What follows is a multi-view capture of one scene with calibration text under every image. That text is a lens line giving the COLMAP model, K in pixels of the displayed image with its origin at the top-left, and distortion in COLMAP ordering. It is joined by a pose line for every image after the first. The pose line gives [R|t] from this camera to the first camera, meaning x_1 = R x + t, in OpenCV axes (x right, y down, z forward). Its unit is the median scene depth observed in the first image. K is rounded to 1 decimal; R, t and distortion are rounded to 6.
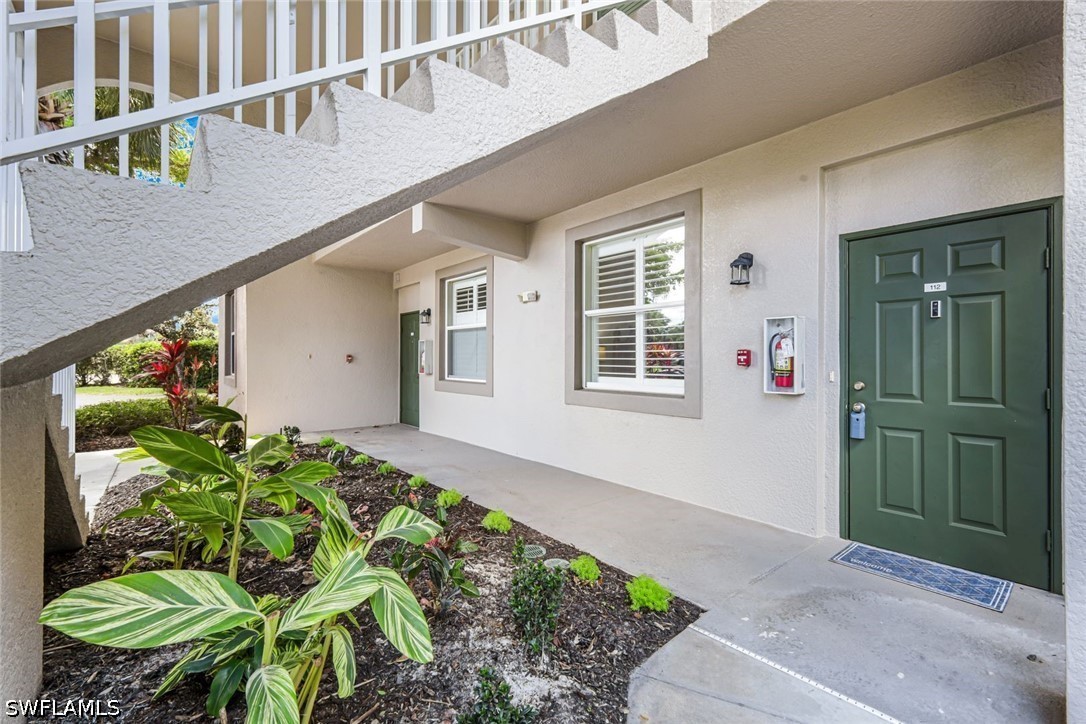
lens RADIAL K [[477.9, 0, 542.6], [0, 477.9, 359.7], [0, 0, 1]] dist [0.003893, 0.000160]
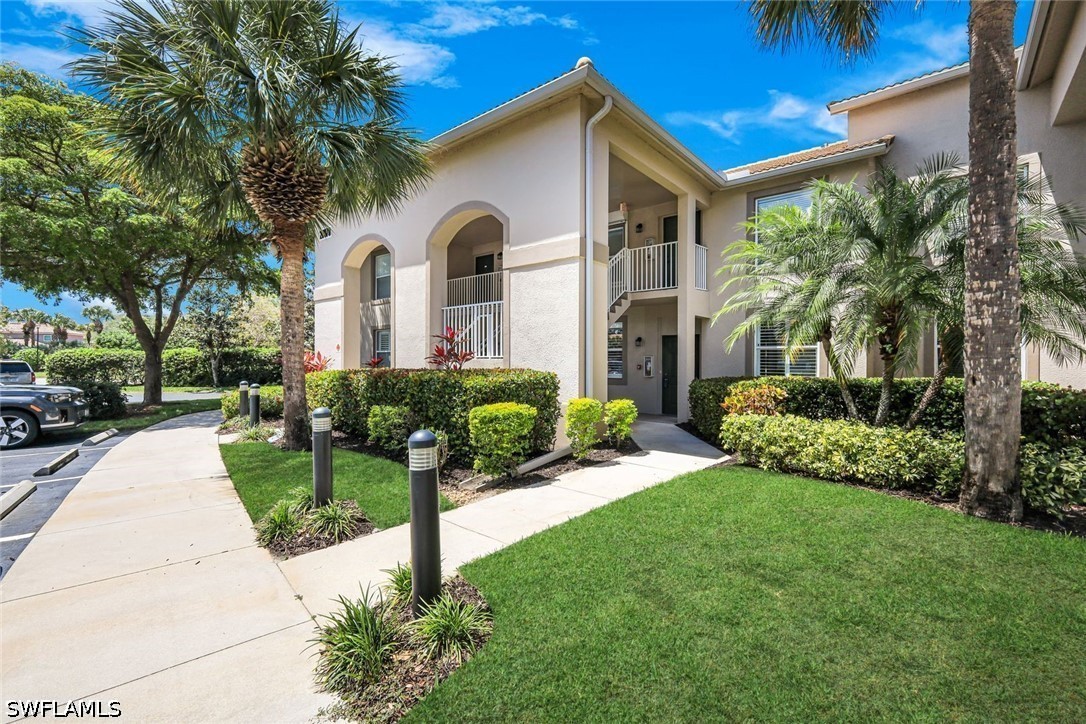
lens RADIAL K [[477.9, 0, 543.2], [0, 477.9, 363.6], [0, 0, 1]] dist [0.003893, 0.000160]
pose [[0.986615, 0.001885, 0.163054, -0.864211], [-0.002364, 0.999993, 0.002743, -0.038983], [-0.163048, -0.003092, 0.986613, -2.401019]]
